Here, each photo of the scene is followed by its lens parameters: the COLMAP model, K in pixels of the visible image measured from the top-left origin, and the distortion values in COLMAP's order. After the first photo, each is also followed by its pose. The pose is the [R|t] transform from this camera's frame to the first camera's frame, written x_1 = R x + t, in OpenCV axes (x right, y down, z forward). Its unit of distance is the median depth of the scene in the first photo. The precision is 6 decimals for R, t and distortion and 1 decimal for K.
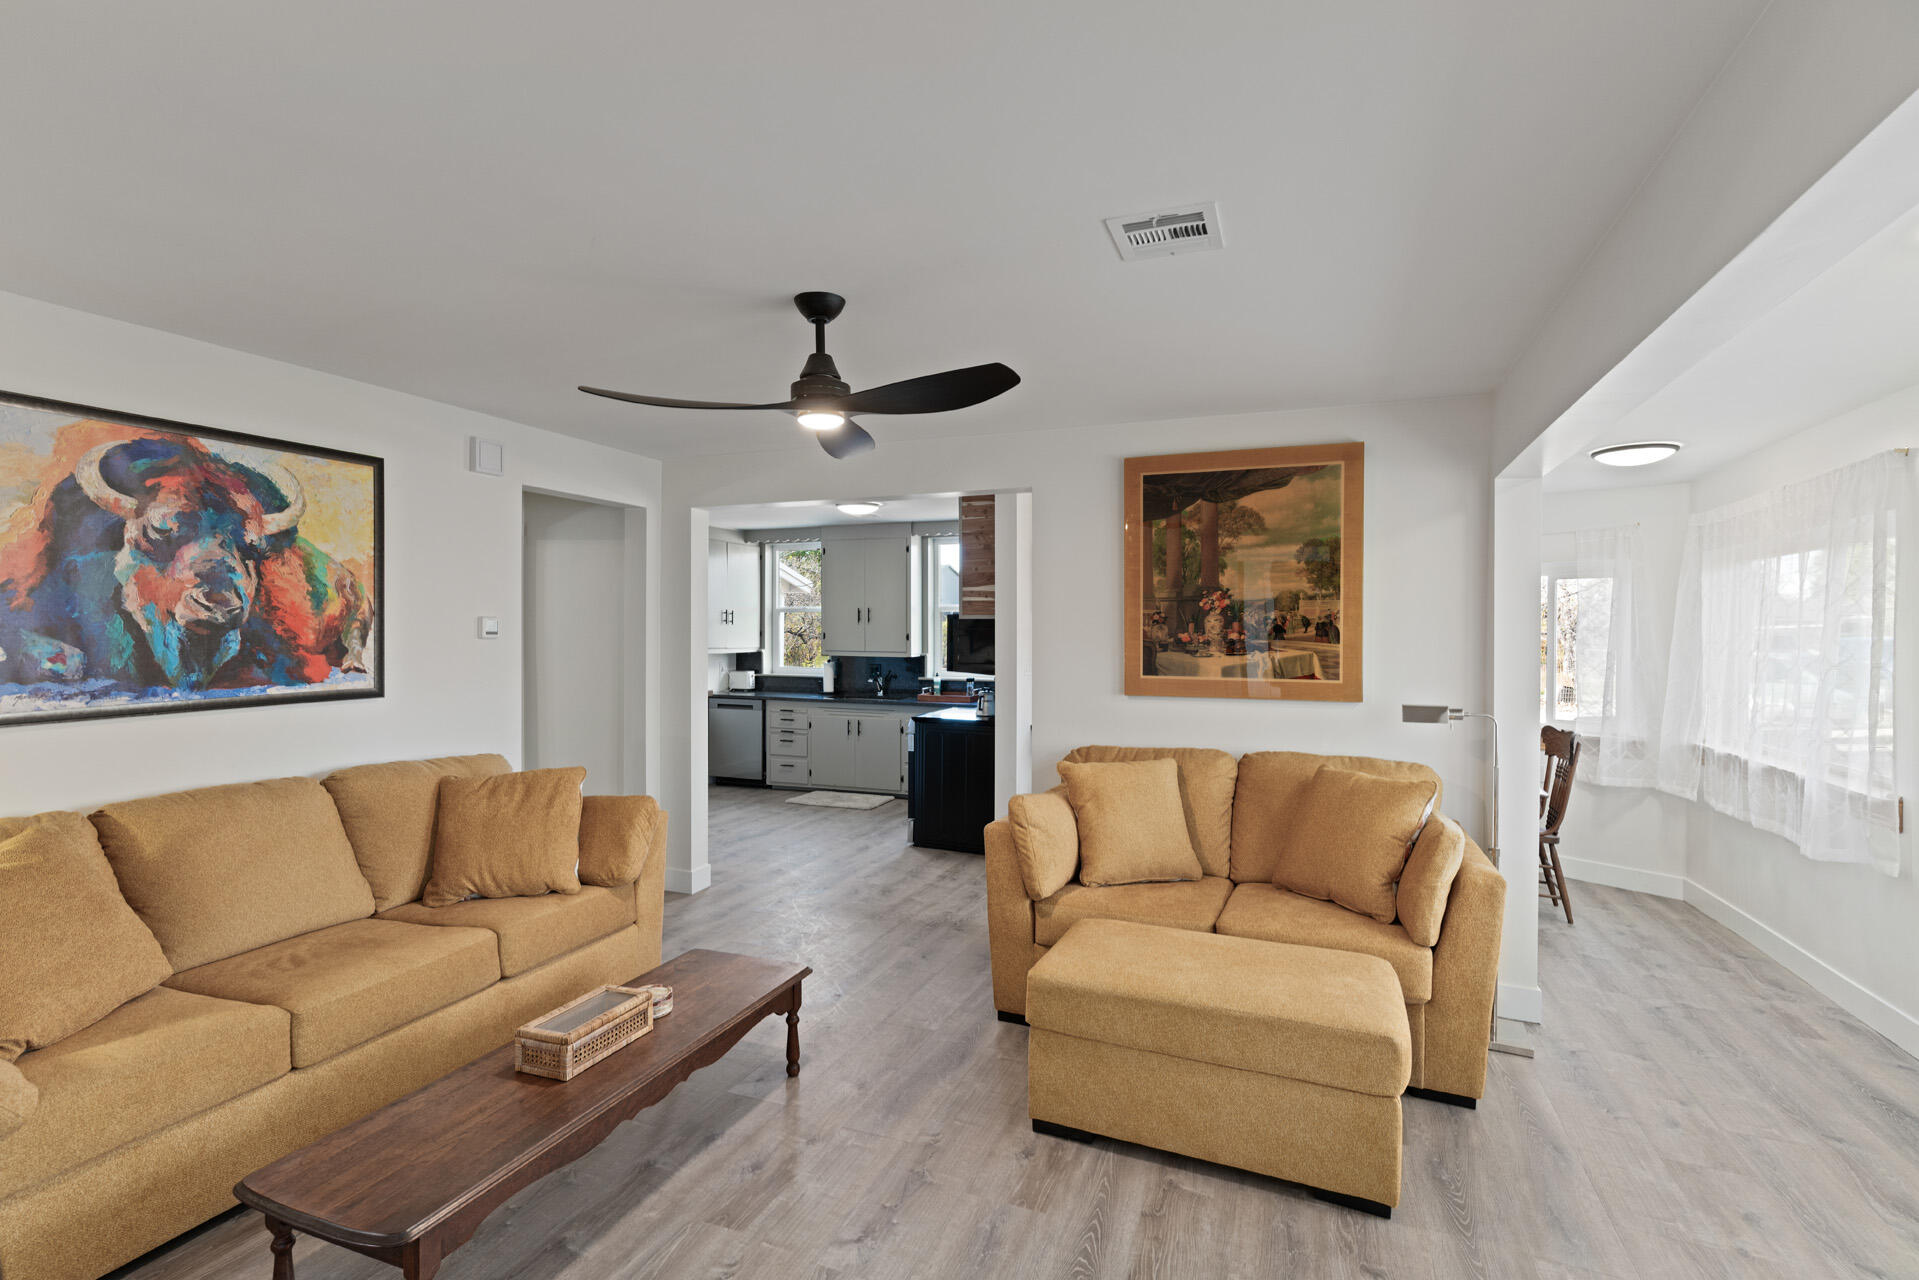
lens RADIAL K [[890.7, 0, 959.5], [0, 890.7, 640.0], [0, 0, 1]] dist [-0.000222, 0.000078]
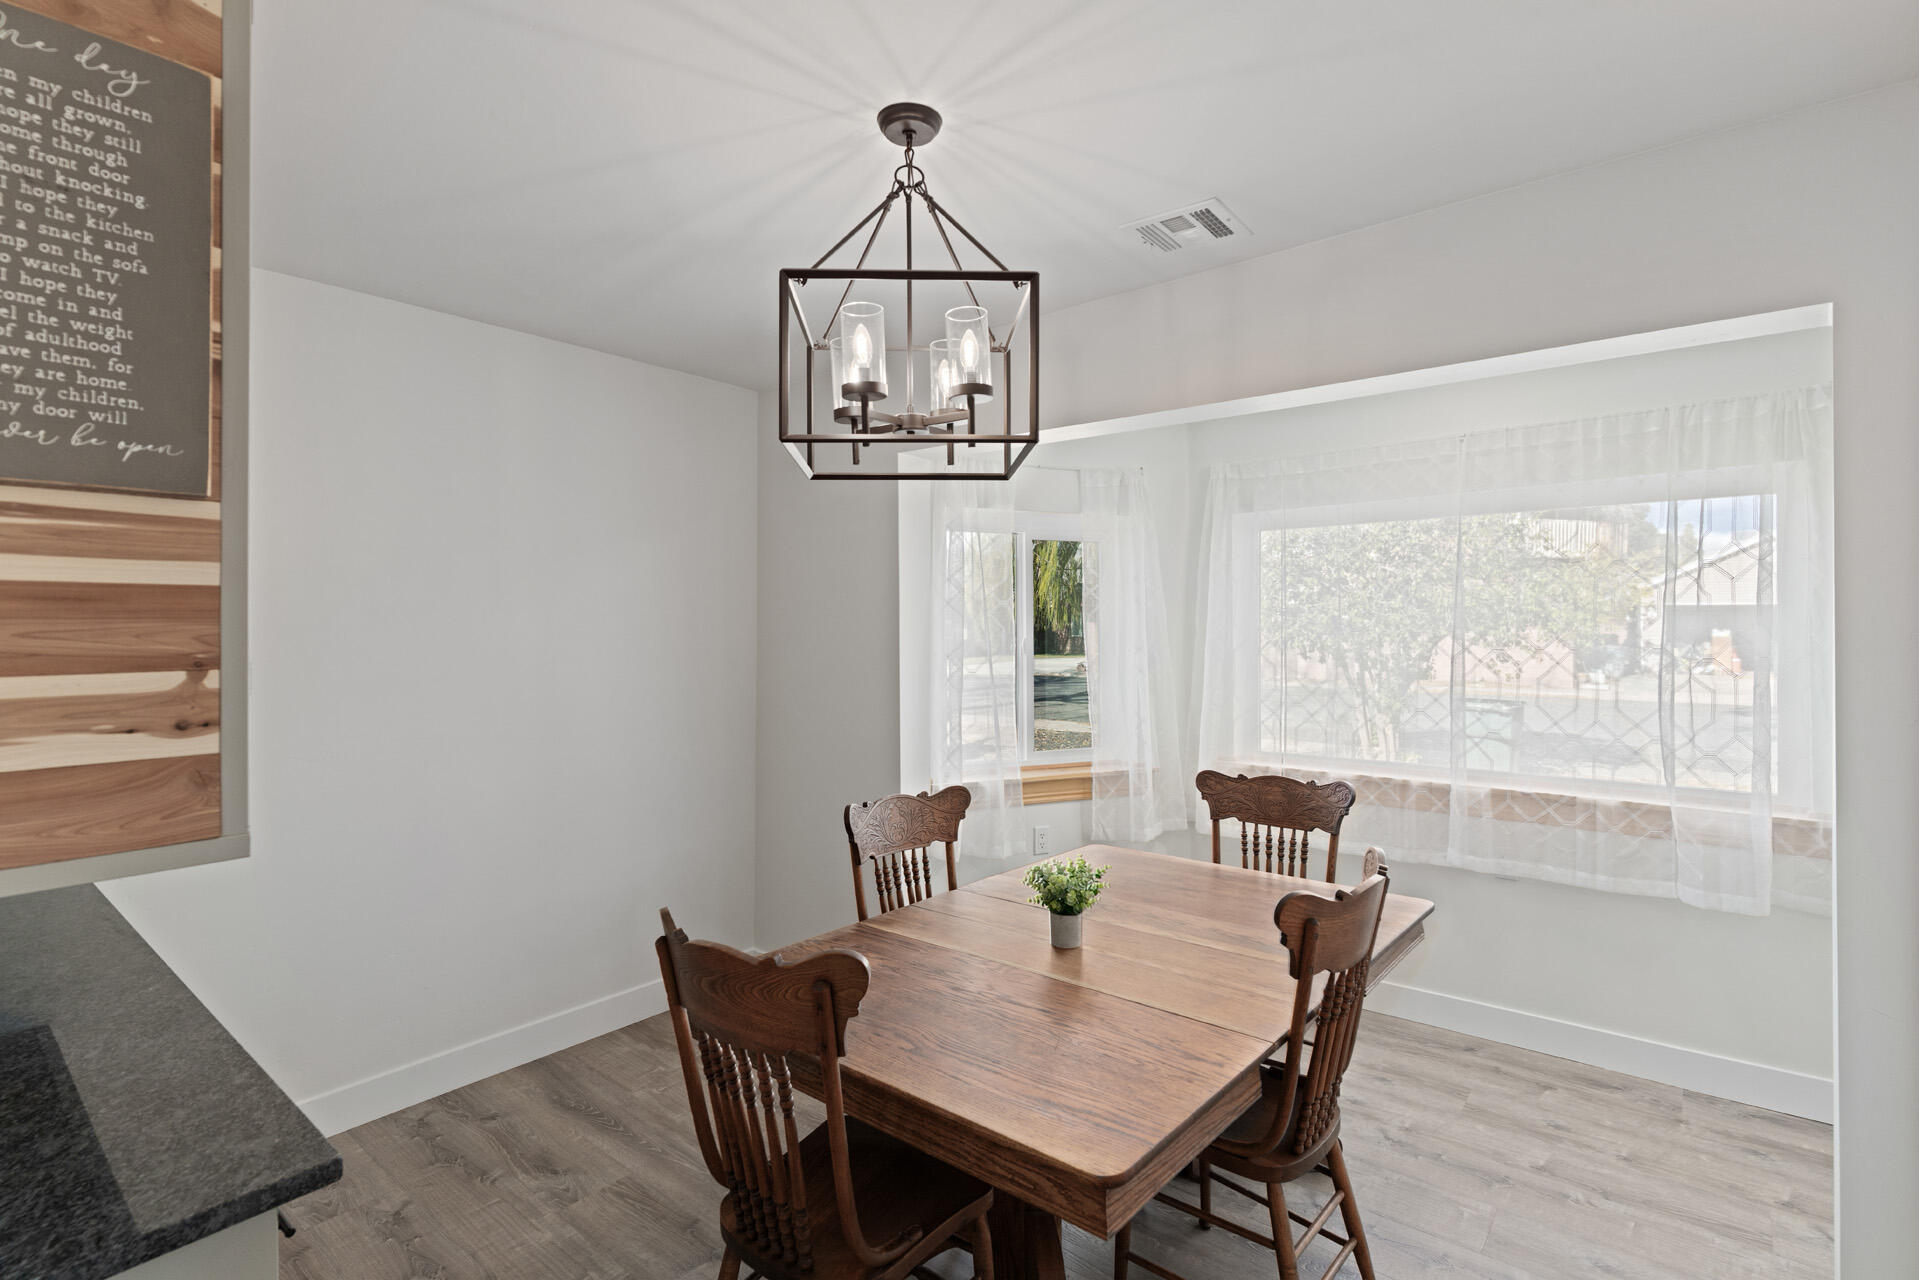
lens RADIAL K [[896.7, 0, 950.5], [0, 896.7, 617.1], [0, 0, 1]] dist [-0.025646, 0.000049]
pose [[0.336416, 0.000600, 0.941713, 0.031544], [0.011586, 0.999921, -0.004776, -0.011255], [-0.941642, 0.012517, 0.336383, 1.263751]]
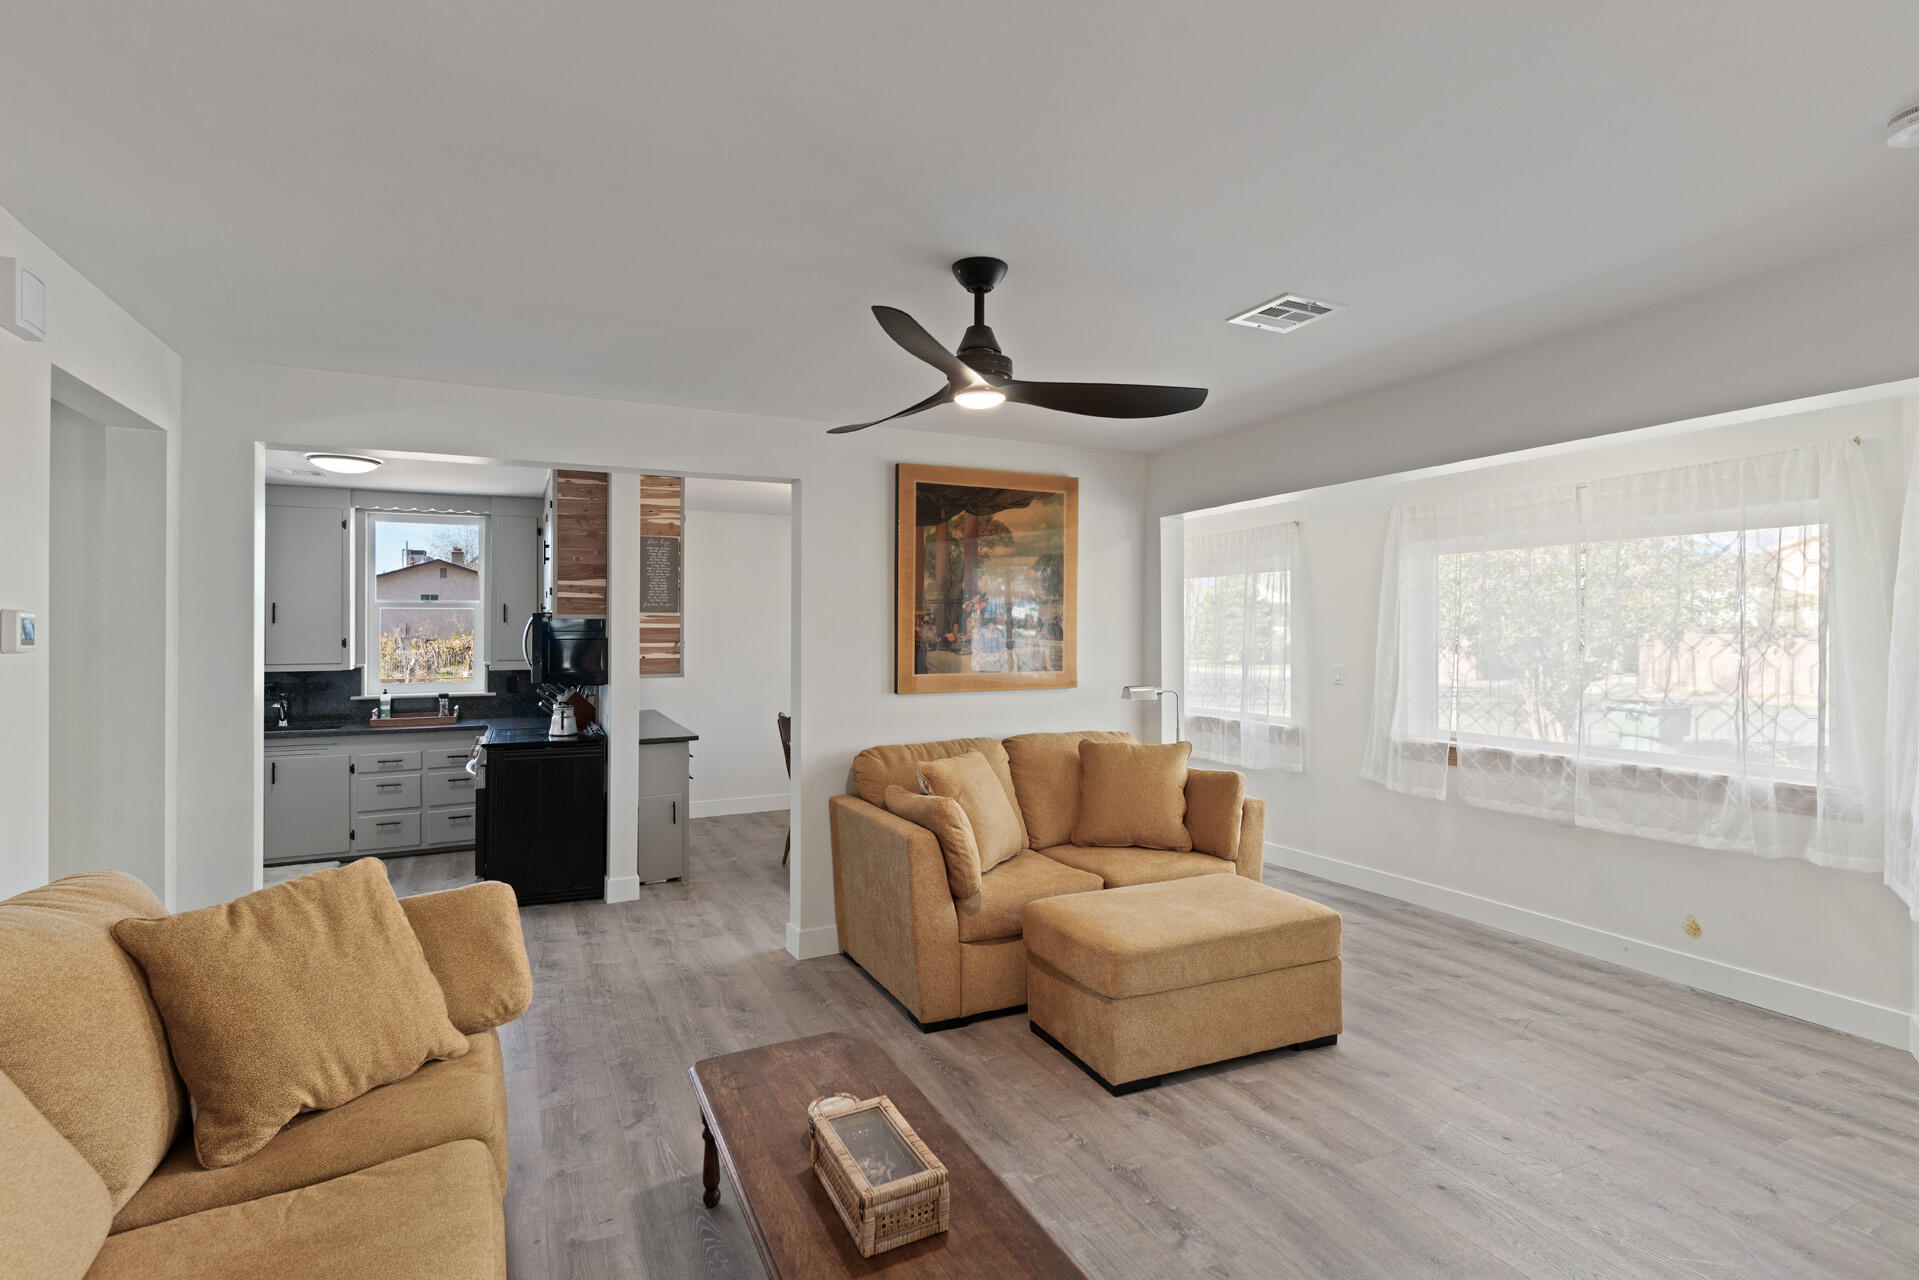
lens RADIAL K [[893.3, 0, 955.7], [0, 893.3, 634.4], [0, 0, 1]] dist [-0.001352, -0.000063]
pose [[0.684741, -0.007695, 0.728746, -0.534723], [0.013771, 0.999902, -0.002382, -0.003469], [-0.728657, 0.011667, 0.684780, 0.256516]]
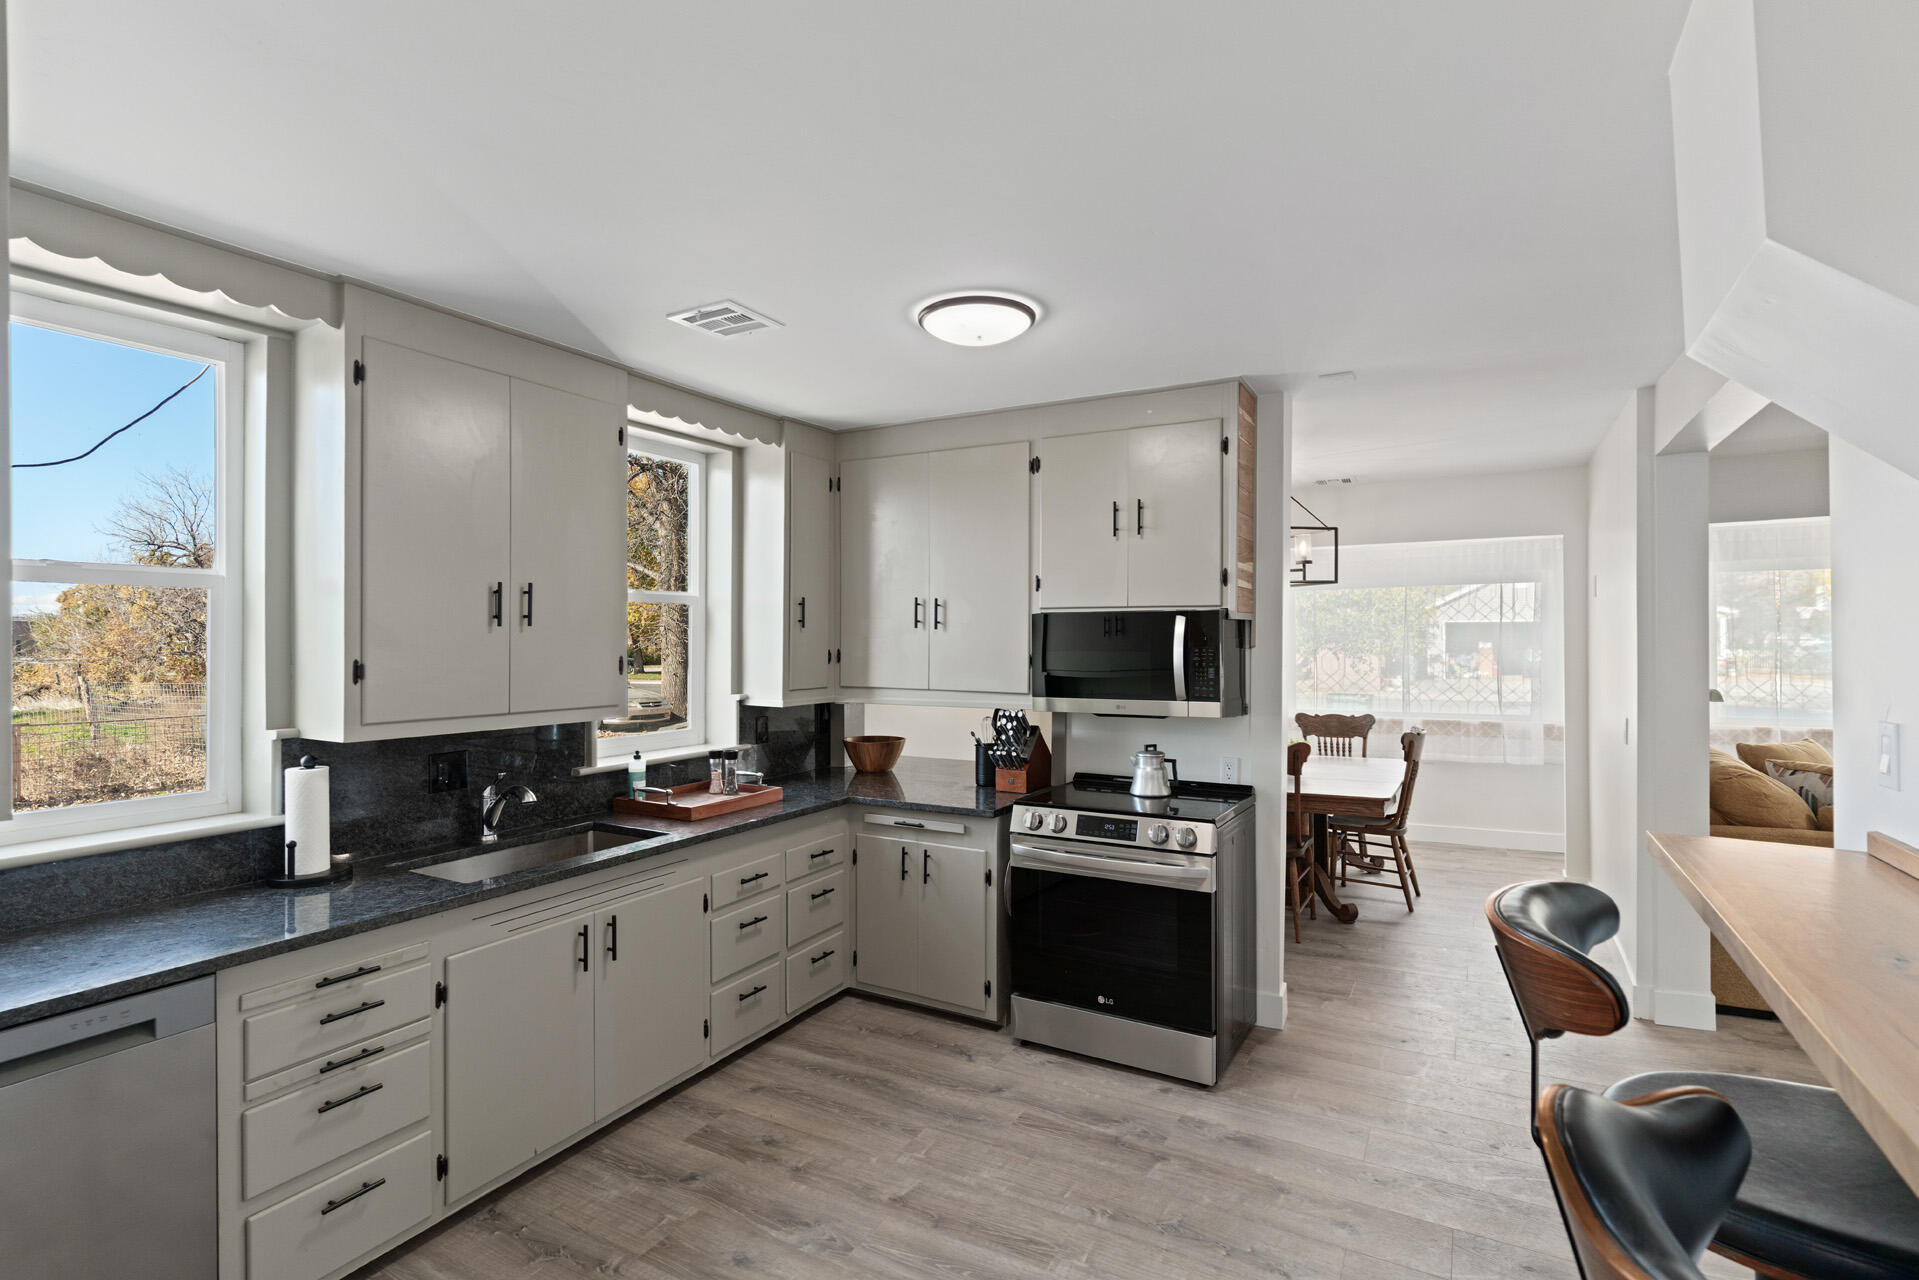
lens RADIAL K [[916.9, 0, 959.5], [0, 916.9, 640.0], [0, 0, 1]] dist [0.002207, 0.000245]
pose [[0.138996, -0.008174, 0.990259, -0.915719], [0.015920, 0.999855, 0.006019, -0.030390], [-0.990165, 0.014928, 0.139106, 1.710223]]
